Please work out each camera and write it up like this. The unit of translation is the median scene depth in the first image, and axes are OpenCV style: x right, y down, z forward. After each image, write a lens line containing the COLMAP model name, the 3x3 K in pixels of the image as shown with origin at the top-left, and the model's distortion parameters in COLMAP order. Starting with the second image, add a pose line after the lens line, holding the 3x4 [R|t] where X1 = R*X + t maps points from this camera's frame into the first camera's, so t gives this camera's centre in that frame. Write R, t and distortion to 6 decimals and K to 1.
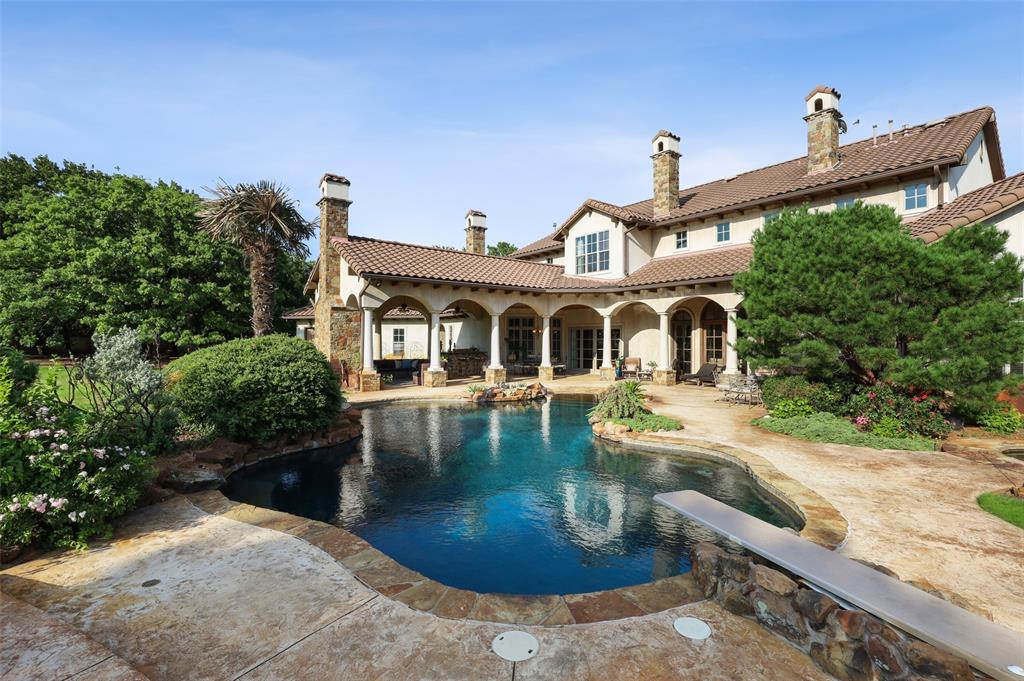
lens RADIAL K [[463.6, 0, 512.0], [0, 463.6, 340.5], [0, 0, 1]] dist [-0.024184, 0.000156]
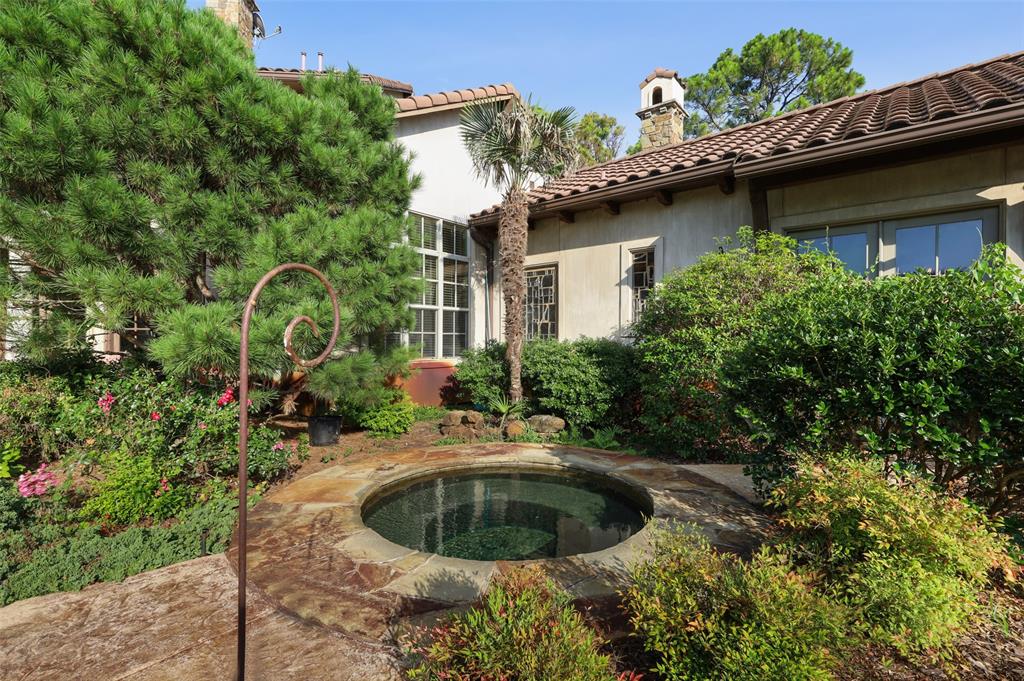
lens RADIAL K [[463.6, 0, 512.0], [0, 463.6, 340.5], [0, 0, 1]] dist [-0.024184, 0.000156]
pose [[0.524561, -0.016088, 0.851221, 0.205653], [-0.006791, 0.999711, 0.023079, 0.017493], [-0.851346, -0.017887, 0.524300, 0.169288]]
